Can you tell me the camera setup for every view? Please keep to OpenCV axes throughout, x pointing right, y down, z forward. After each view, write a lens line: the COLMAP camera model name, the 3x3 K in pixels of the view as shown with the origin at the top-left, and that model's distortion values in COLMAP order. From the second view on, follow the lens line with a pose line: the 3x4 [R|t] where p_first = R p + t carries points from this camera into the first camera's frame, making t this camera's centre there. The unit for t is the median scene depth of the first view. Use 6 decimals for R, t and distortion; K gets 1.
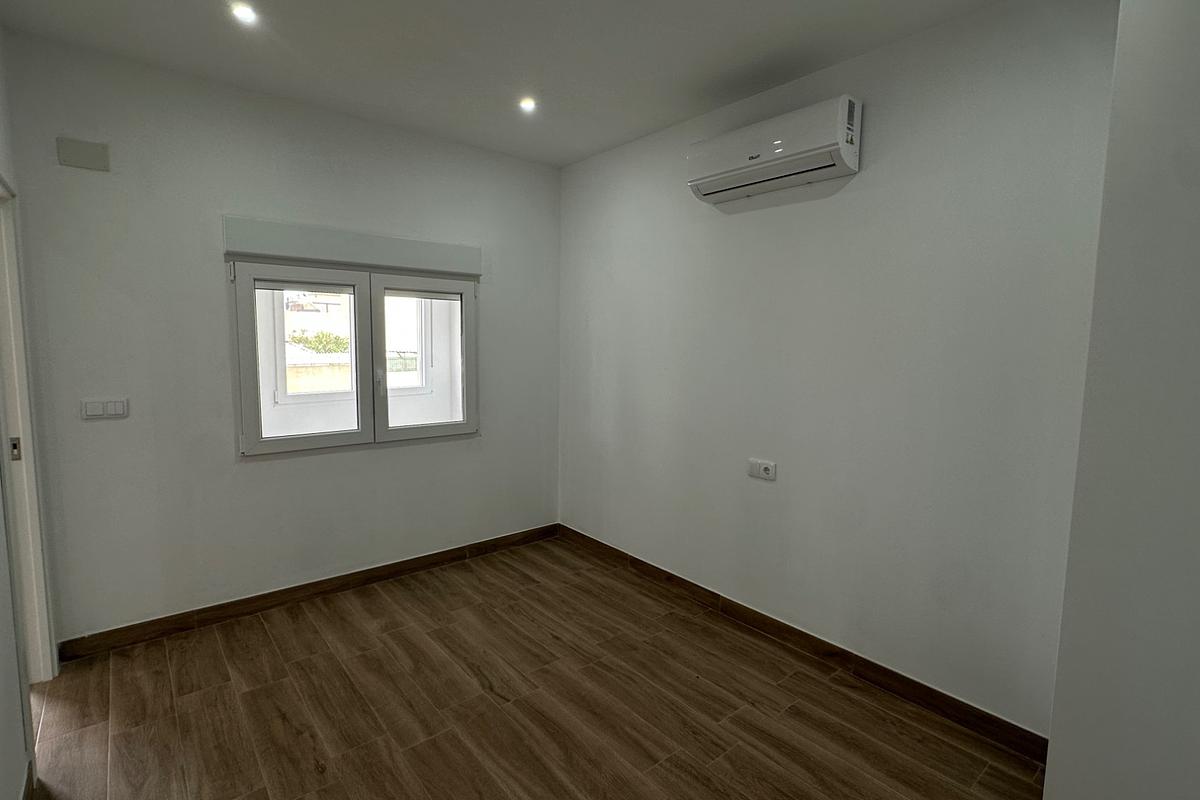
lens RADIAL K [[565.9, 0, 599.5], [0, 565.9, 396.7], [0, 0, 1]] dist [0.000573, -0.000403]
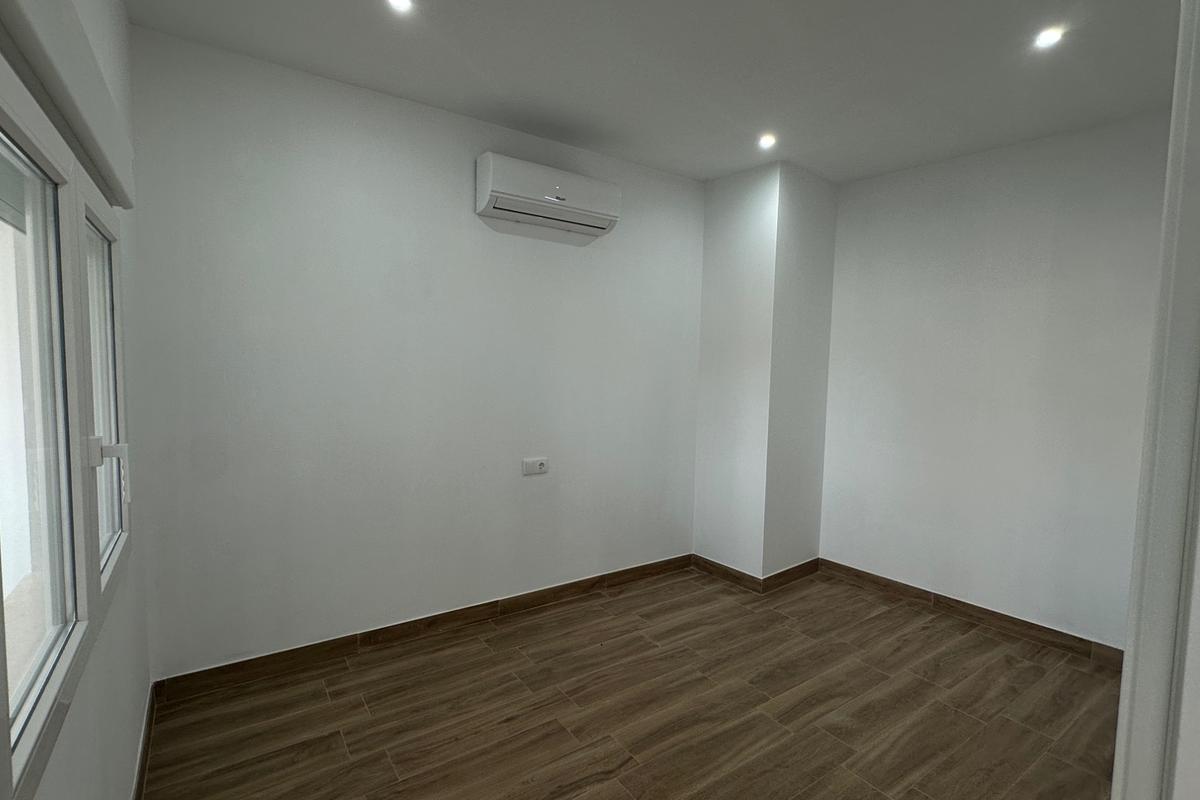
lens RADIAL K [[565.9, 0, 599.5], [0, 565.9, 396.7], [0, 0, 1]] dist [0.000573, -0.000403]
pose [[0.091216, -0.080804, 0.992547, -0.847599], [0.076179, 0.994348, 0.073949, -0.088297], [-0.992913, 0.068866, 0.096856, 0.771383]]
